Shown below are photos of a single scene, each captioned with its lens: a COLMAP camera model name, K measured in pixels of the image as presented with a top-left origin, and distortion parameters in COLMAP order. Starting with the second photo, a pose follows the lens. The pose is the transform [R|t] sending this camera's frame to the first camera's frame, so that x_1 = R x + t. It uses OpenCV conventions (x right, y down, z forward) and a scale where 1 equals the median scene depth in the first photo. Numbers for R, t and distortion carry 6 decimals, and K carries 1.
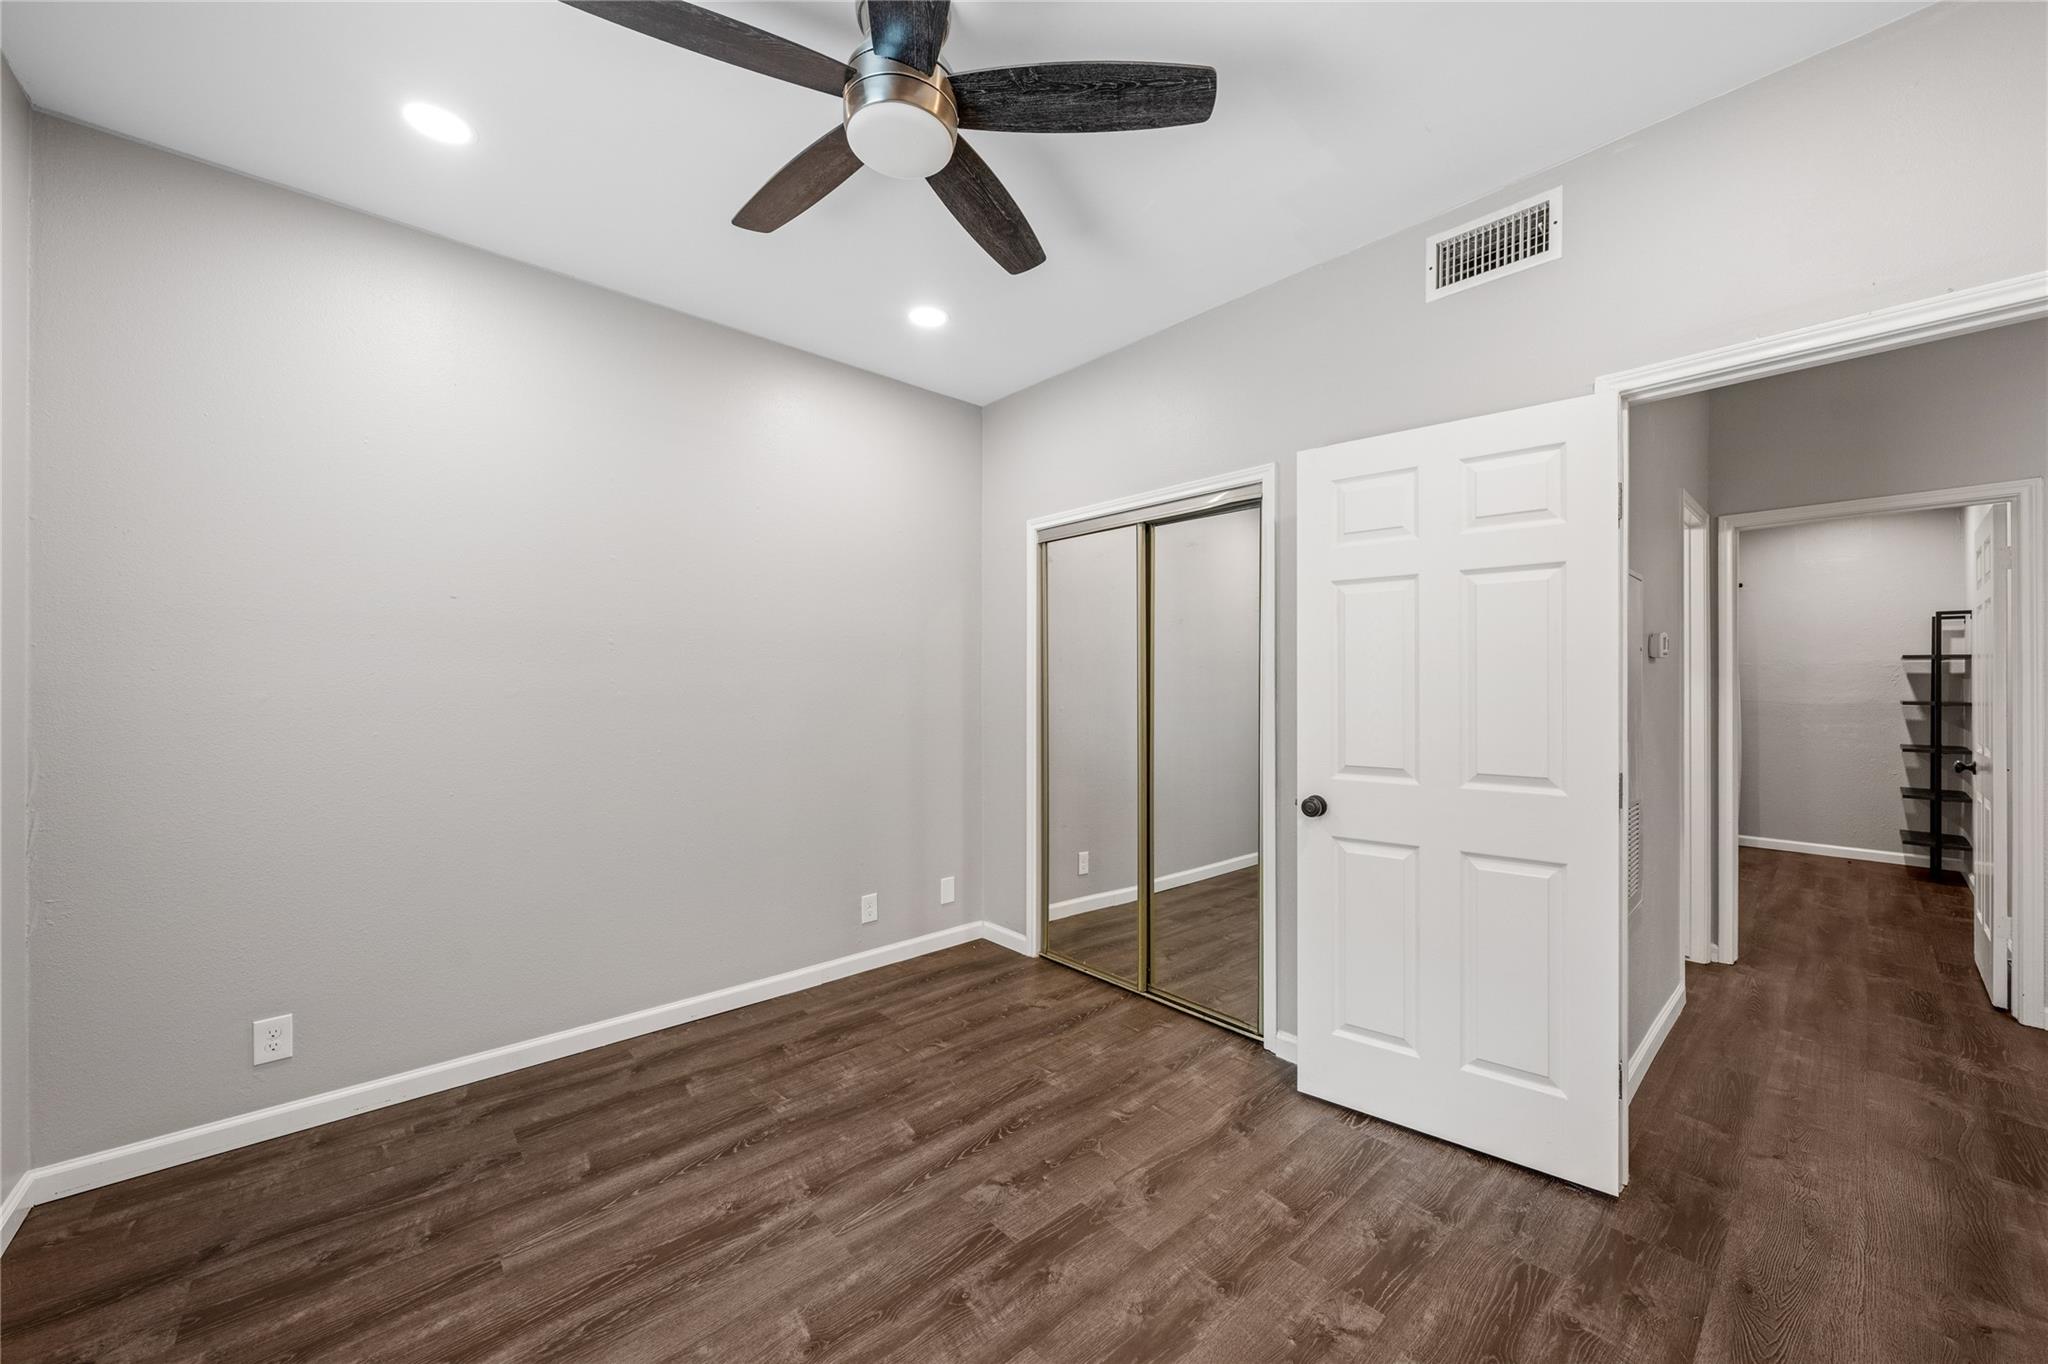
lens RADIAL K [[775.2, 0, 1027.3], [0, 775.2, 688.6], [0, 0, 1]] dist [-0.000805, 0.000080]
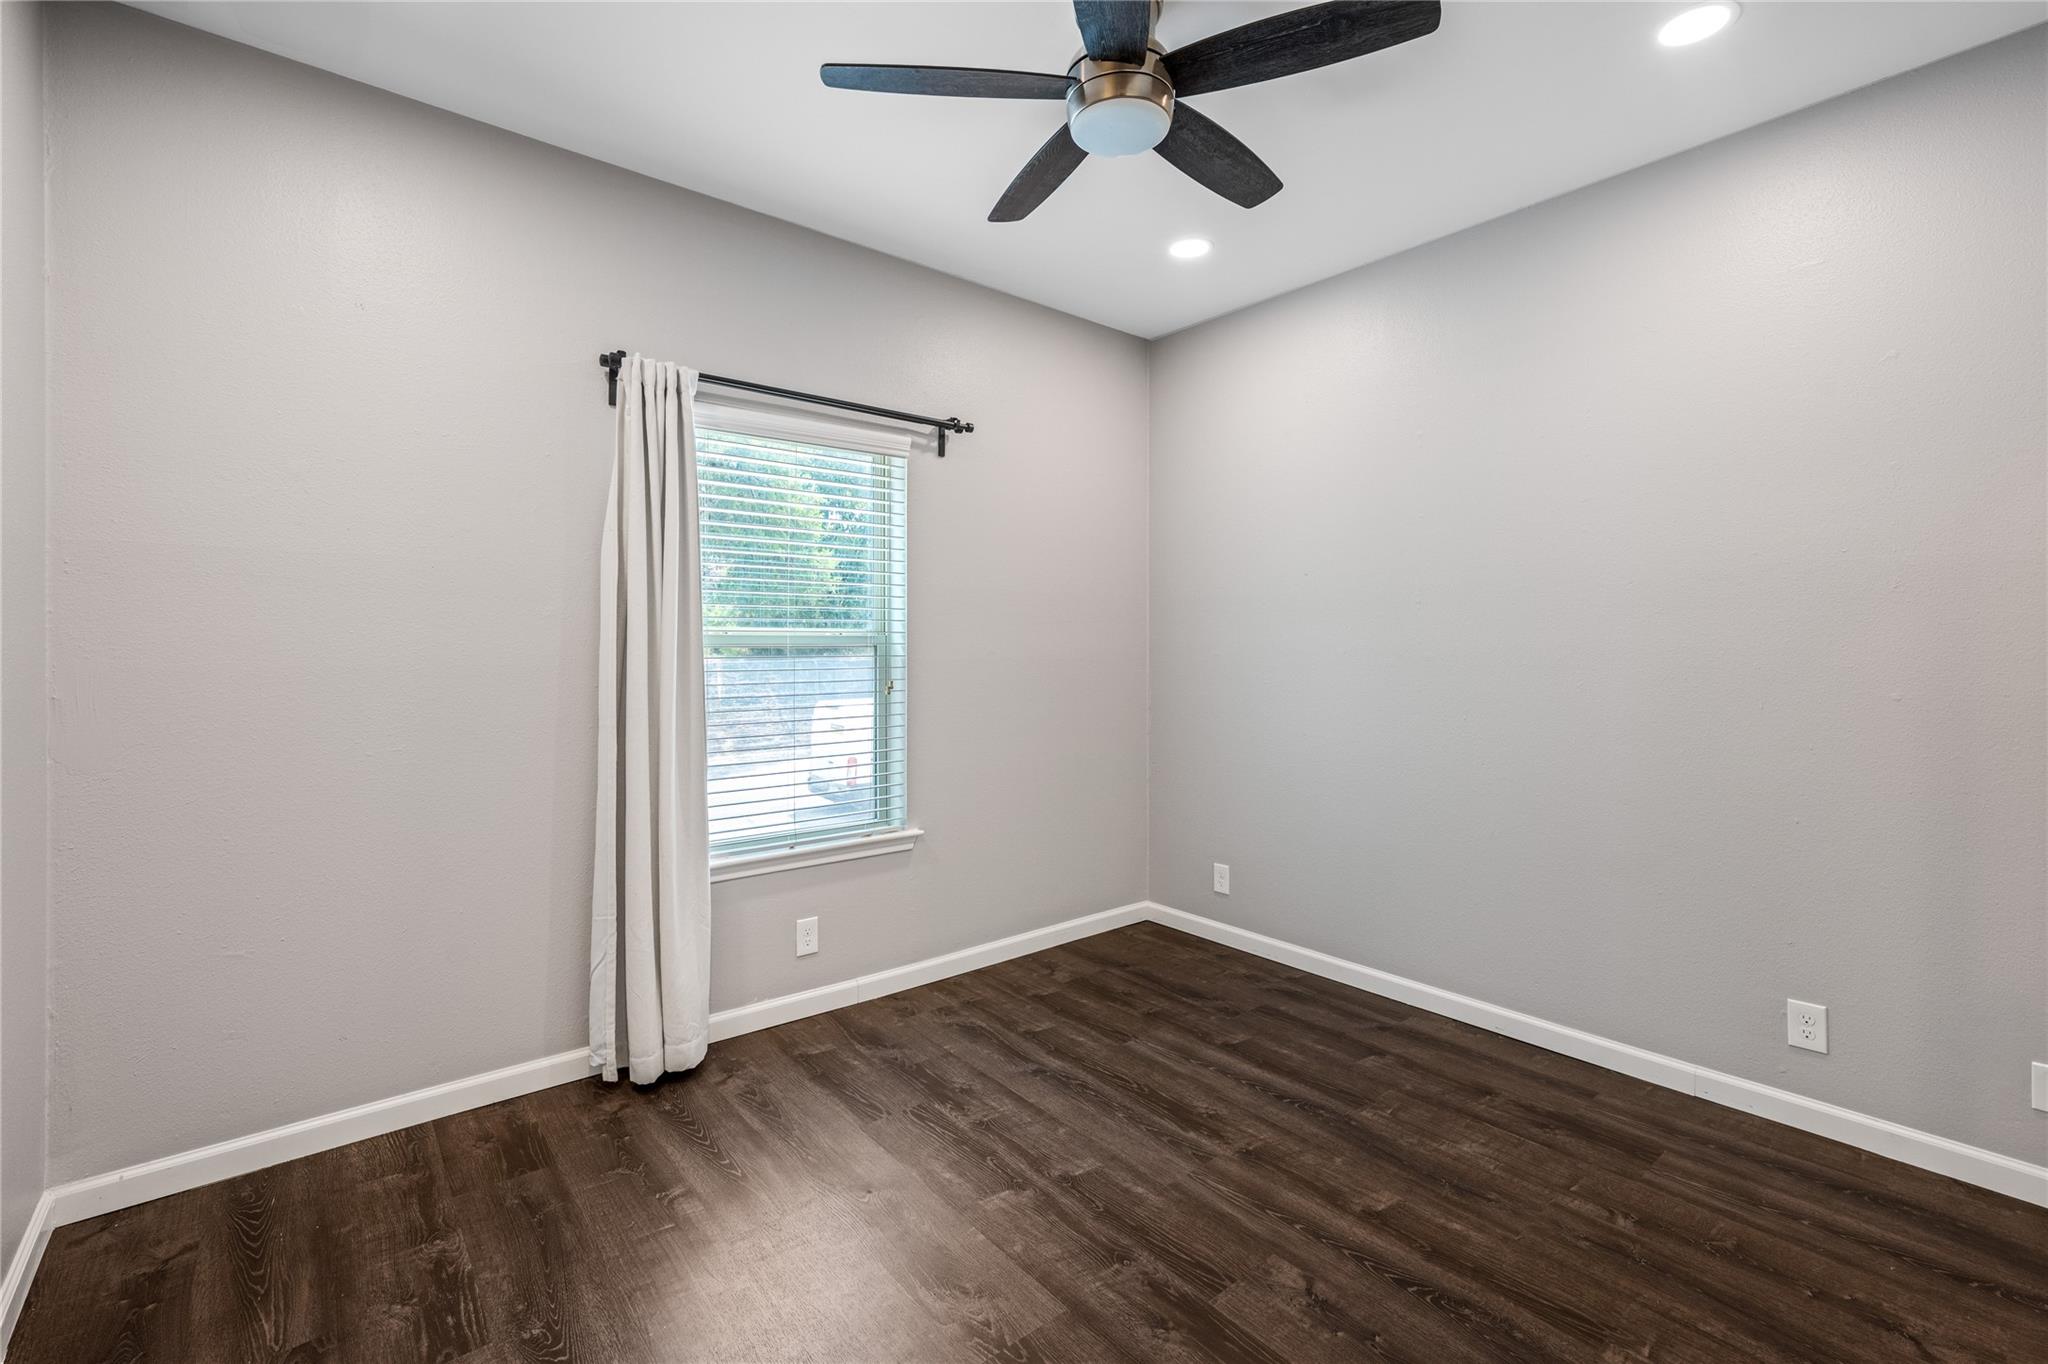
lens RADIAL K [[869.5, 0, 1009.9], [0, 869.5, 674.8], [0, 0, 1]] dist [-0.001713, 0.000160]
pose [[-0.050012, 0.031445, -0.998253, 0.798989], [-0.006824, 0.999470, 0.031825, -0.002800], [0.998725, 0.008404, -0.049771, 0.708407]]
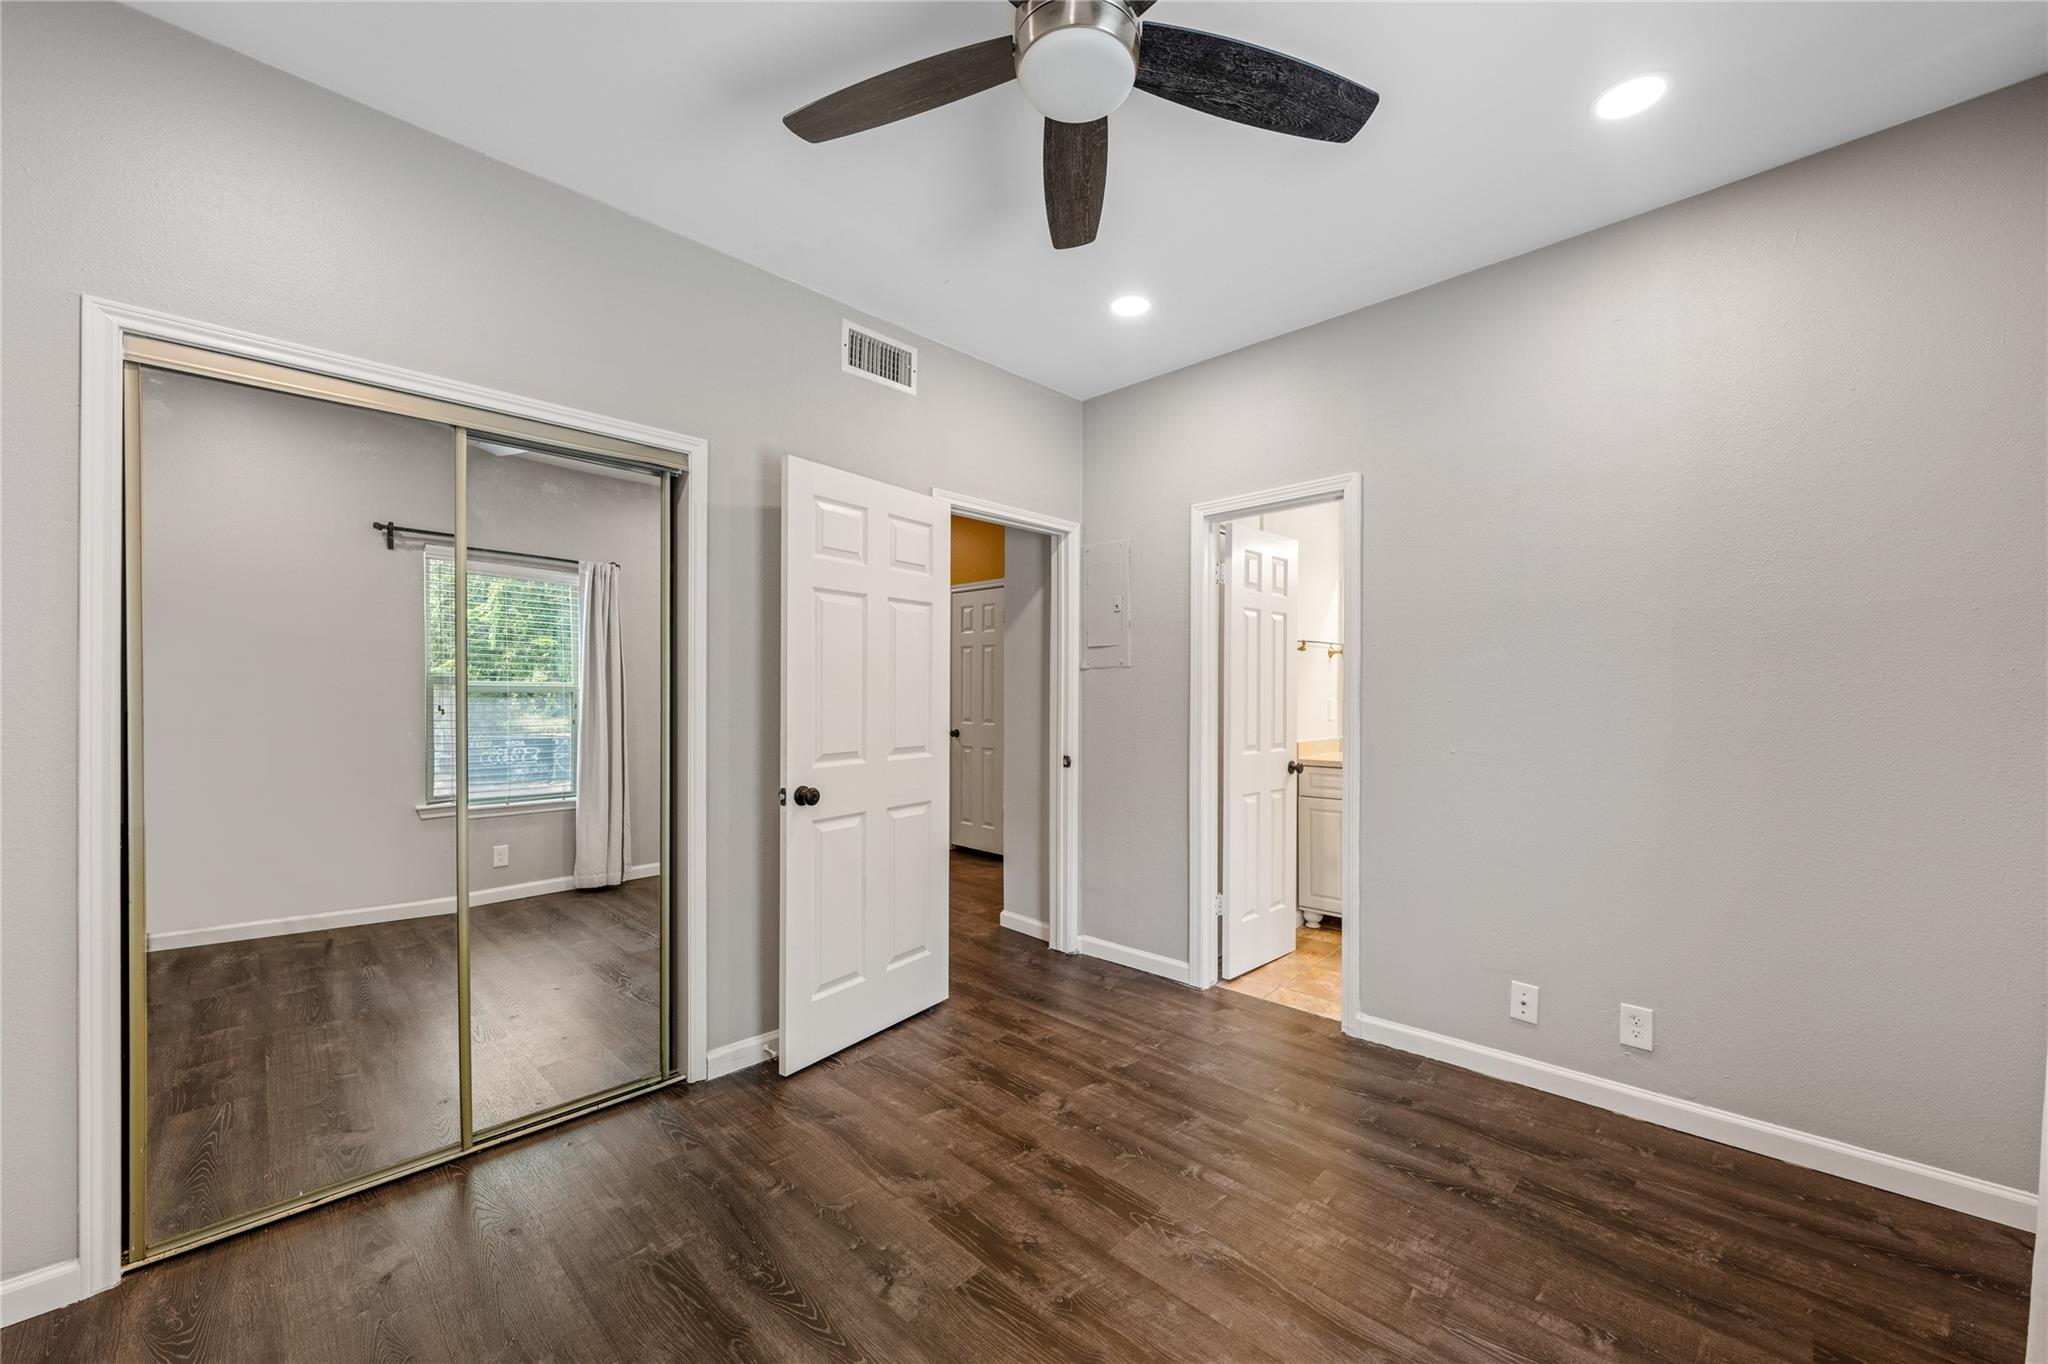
lens RADIAL K [[811.6, 0, 1032.5], [0, 811.6, 696.9], [0, 0, 1]] dist [0.002096, 0.000433]
pose [[-0.084268, -0.013171, 0.996356, -0.867160], [-0.001025, 0.999913, 0.013132, -0.000252], [-0.996443, 0.000085, -0.084274, 0.883446]]
